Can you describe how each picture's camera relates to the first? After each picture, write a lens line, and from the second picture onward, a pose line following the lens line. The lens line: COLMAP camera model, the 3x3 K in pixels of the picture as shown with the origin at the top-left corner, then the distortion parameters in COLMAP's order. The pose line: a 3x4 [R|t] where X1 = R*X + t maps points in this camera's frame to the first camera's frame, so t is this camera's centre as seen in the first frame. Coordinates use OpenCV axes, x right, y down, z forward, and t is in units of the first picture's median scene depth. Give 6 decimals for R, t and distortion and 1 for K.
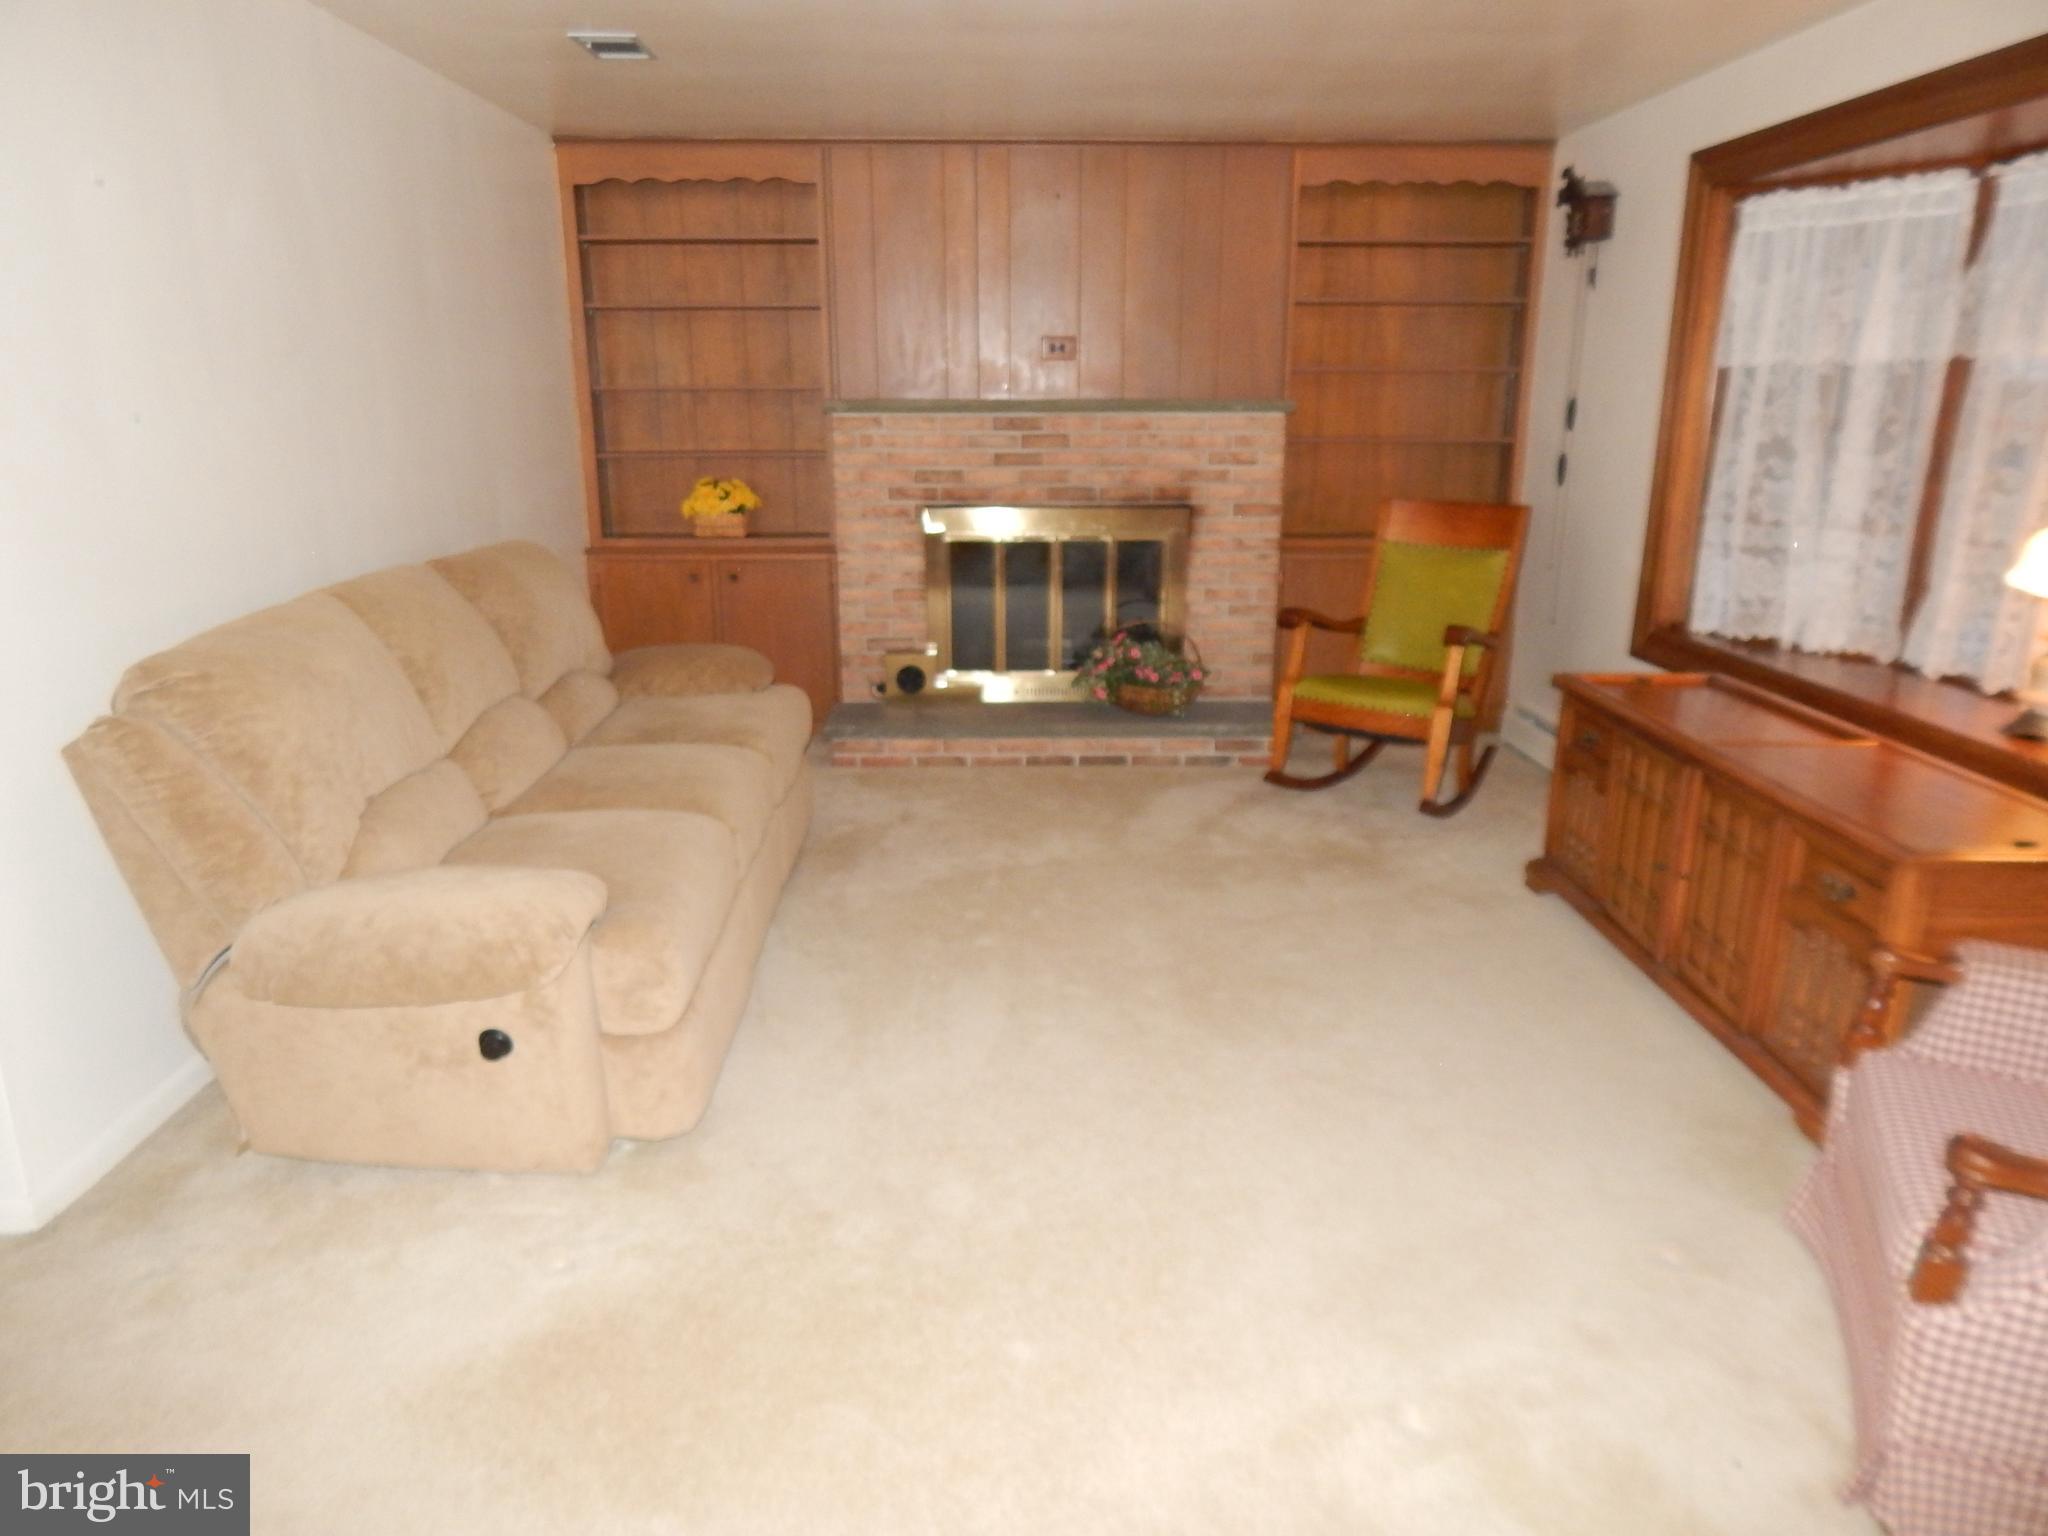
lens RADIAL K [[1363.9, 0, 1023.2], [0, 1363.9, 774.2], [0, 0, 1]] dist [0.001299, -0.000710]
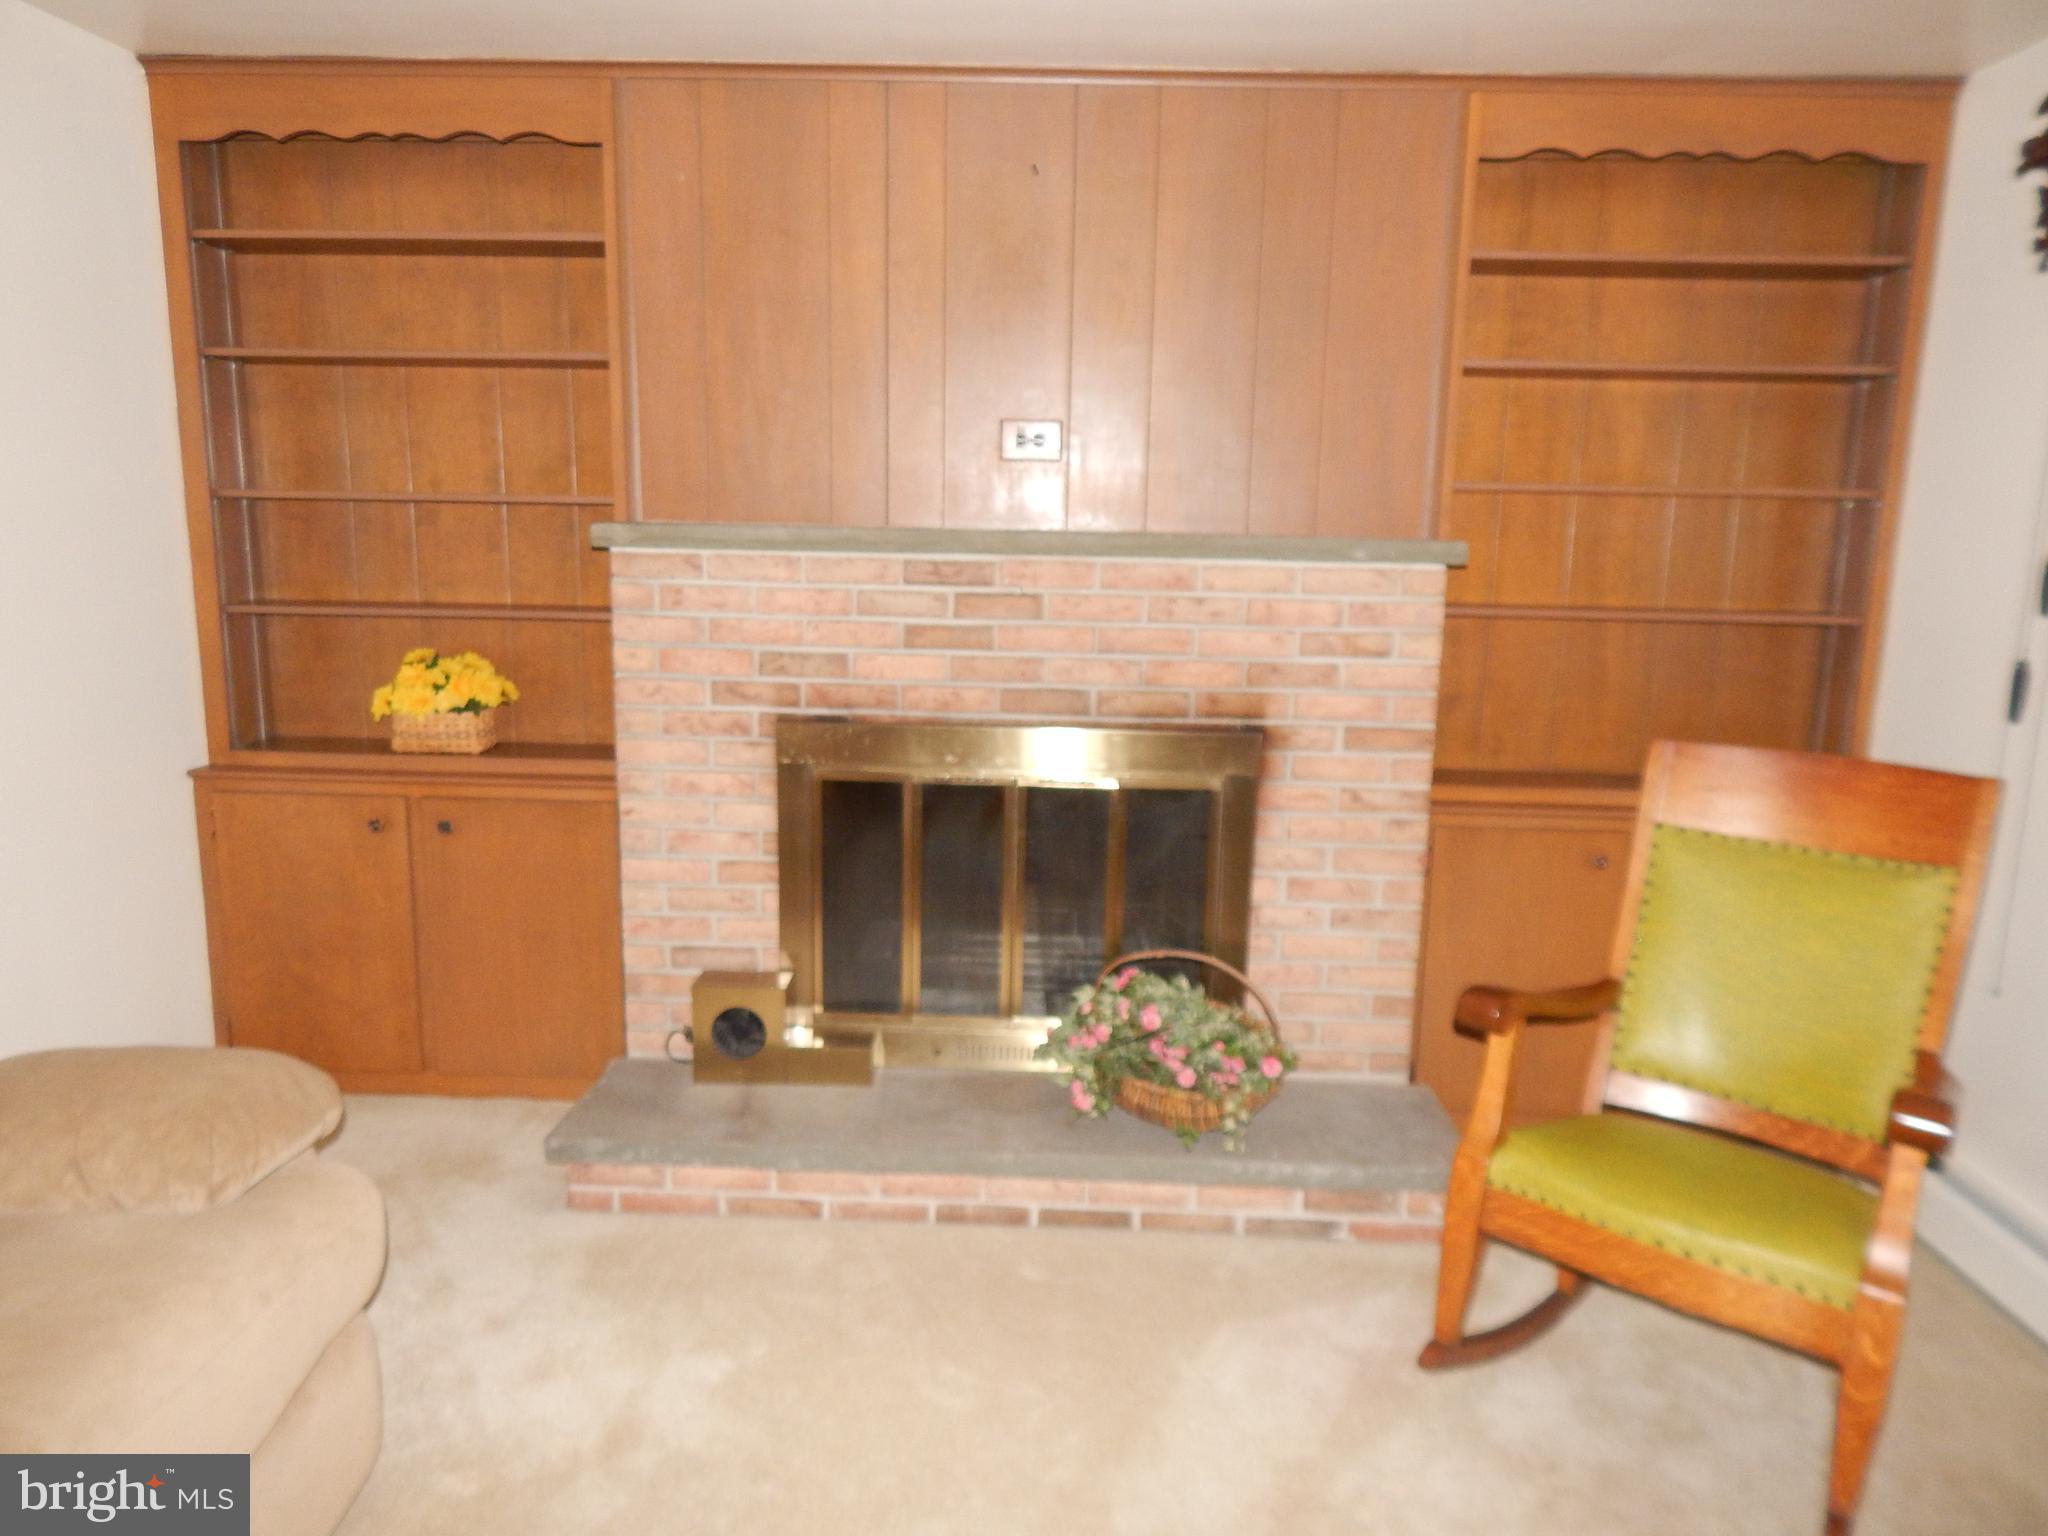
lens RADIAL K [[1363.9, 0, 1022.7], [0, 1363.9, 764.2], [0, 0, 1]] dist [0.001299, -0.000710]
pose [[0.998360, 0.030138, -0.048671, 0.053821], [-0.034365, 0.995483, -0.088501, -0.132567], [0.045784, 0.090028, 0.994886, 0.462118]]
